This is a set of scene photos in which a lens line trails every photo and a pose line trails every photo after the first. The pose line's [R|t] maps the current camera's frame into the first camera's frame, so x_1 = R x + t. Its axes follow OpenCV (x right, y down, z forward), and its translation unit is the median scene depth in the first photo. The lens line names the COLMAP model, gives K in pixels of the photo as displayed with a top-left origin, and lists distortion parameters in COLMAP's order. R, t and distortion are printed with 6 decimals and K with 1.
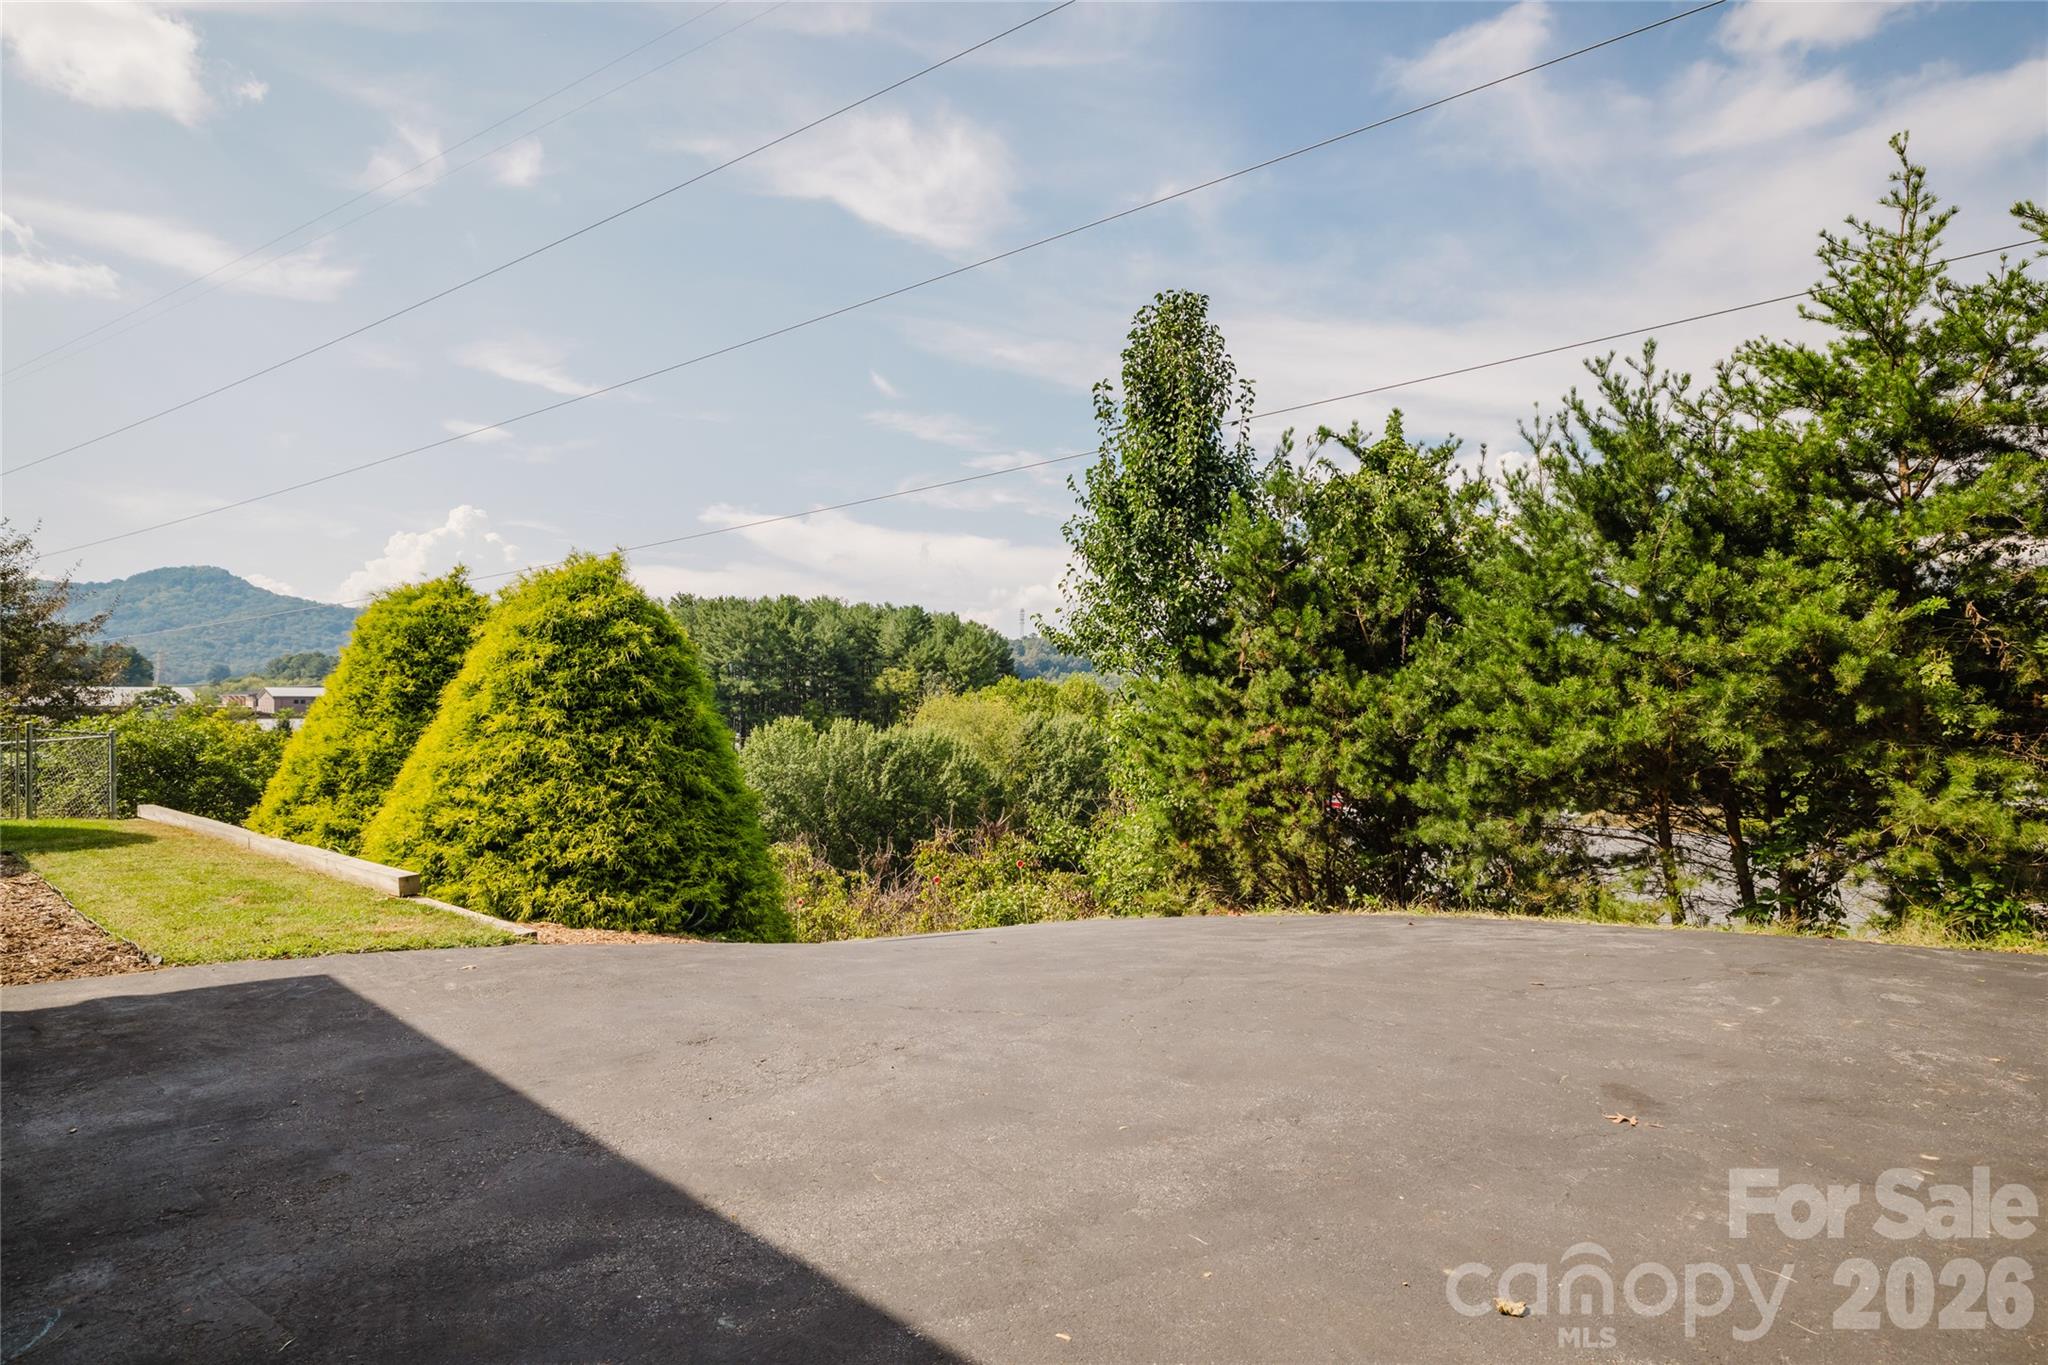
lens RADIAL K [[997.1, 0, 1024.1], [0, 997.1, 729.0], [0, 0, 1]] dist [-0.000675, -0.000224]
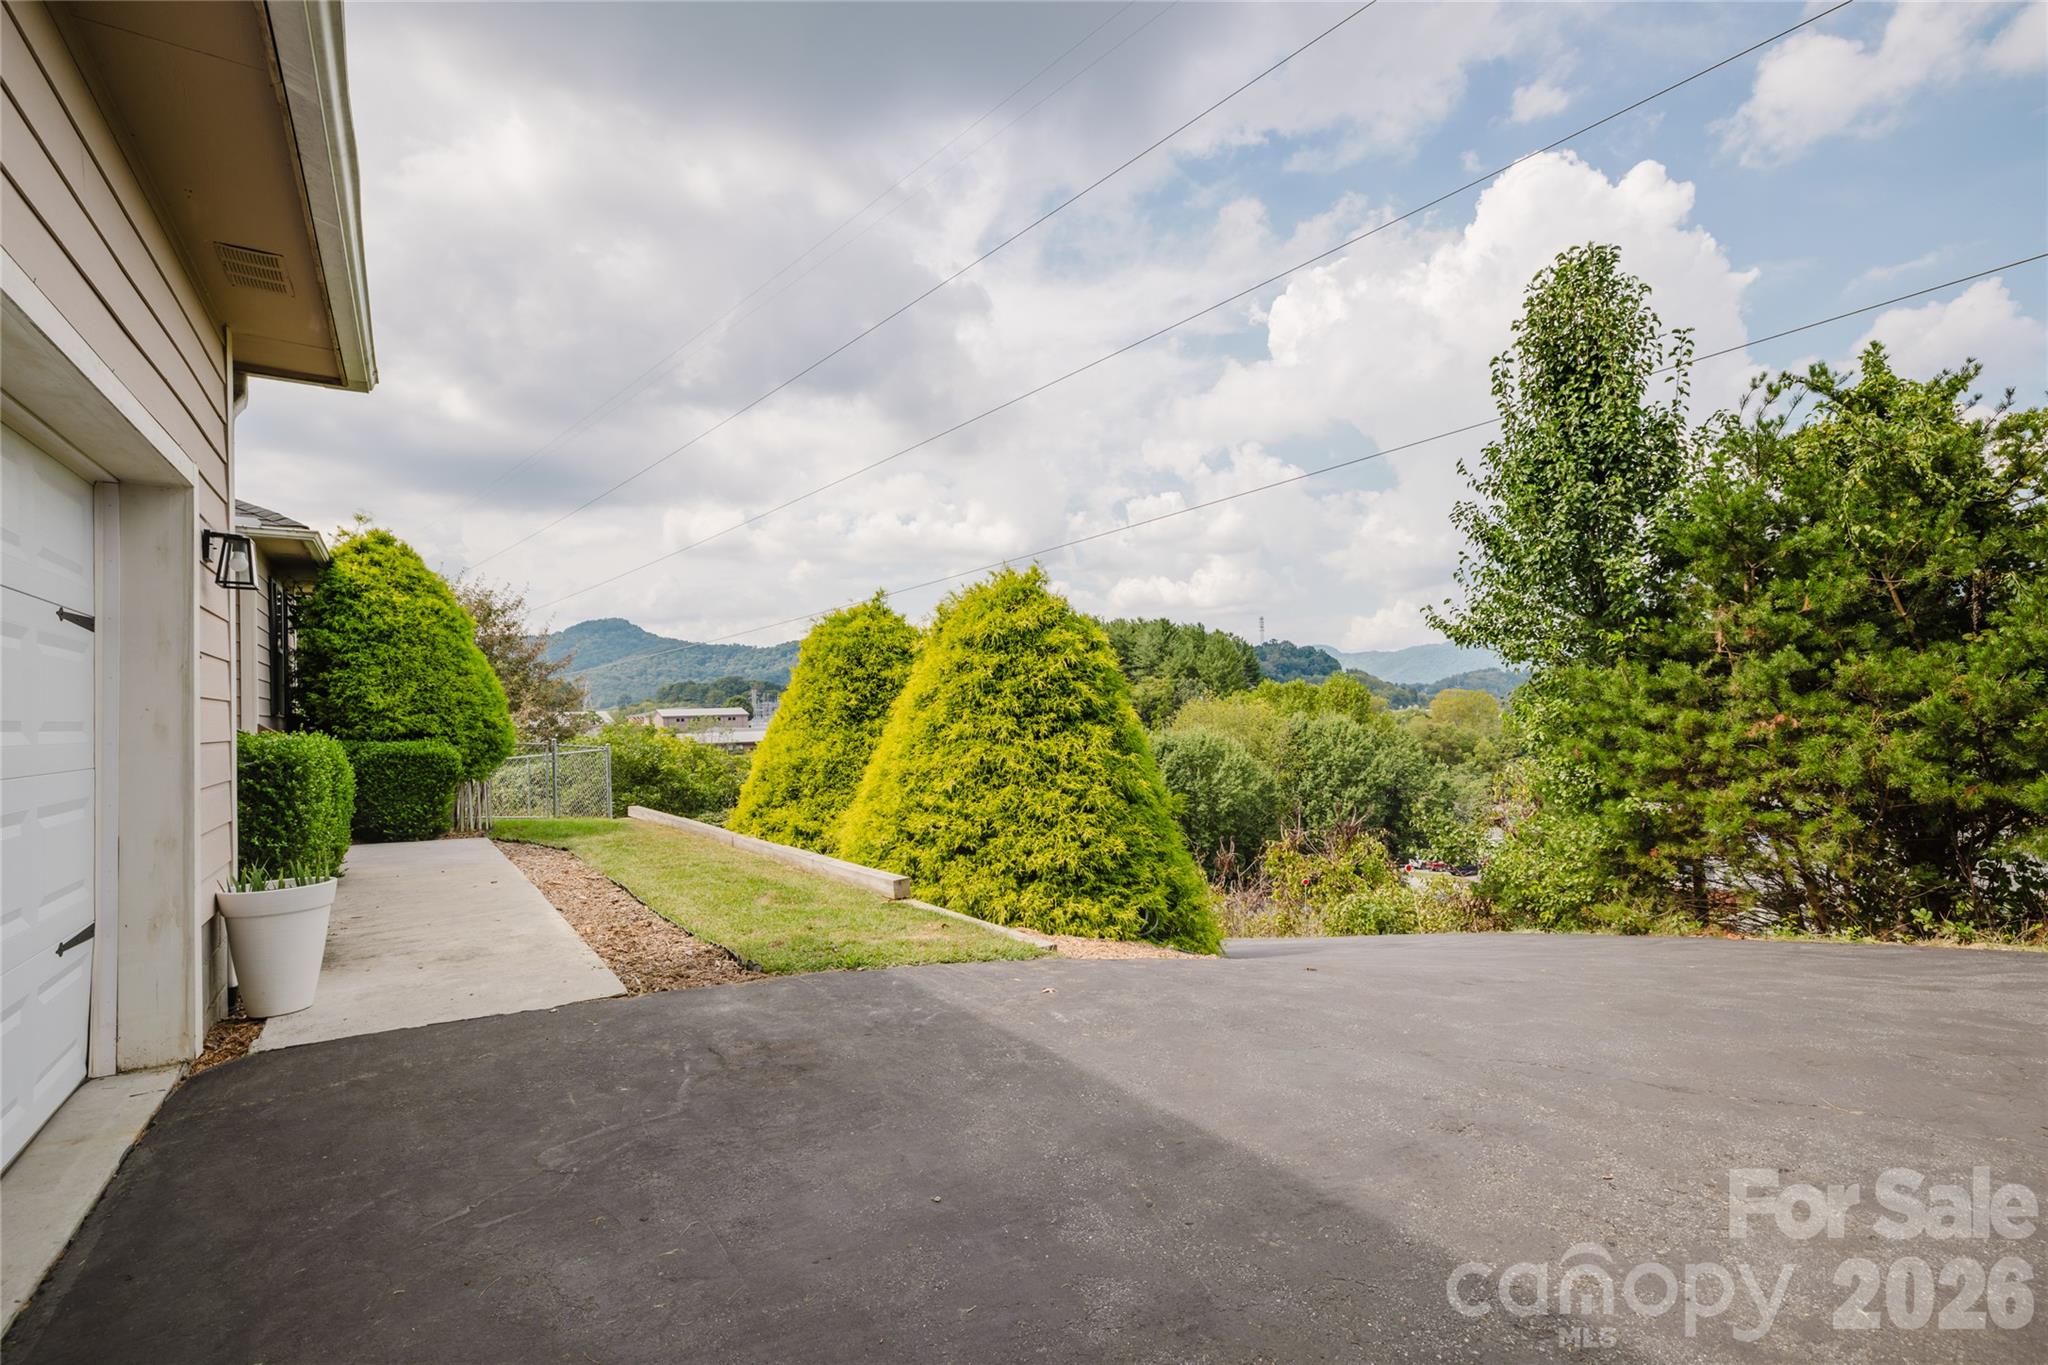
lens RADIAL K [[905.4, 0, 1022.3], [0, 905.4, 721.4], [0, 0, 1]] dist [0.000781, 0.000070]
pose [[0.964762, -0.023712, -0.262055, -0.187680], [0.020580, 0.999680, -0.014692, -0.000943], [0.262319, 0.008781, 0.964941, 0.091187]]
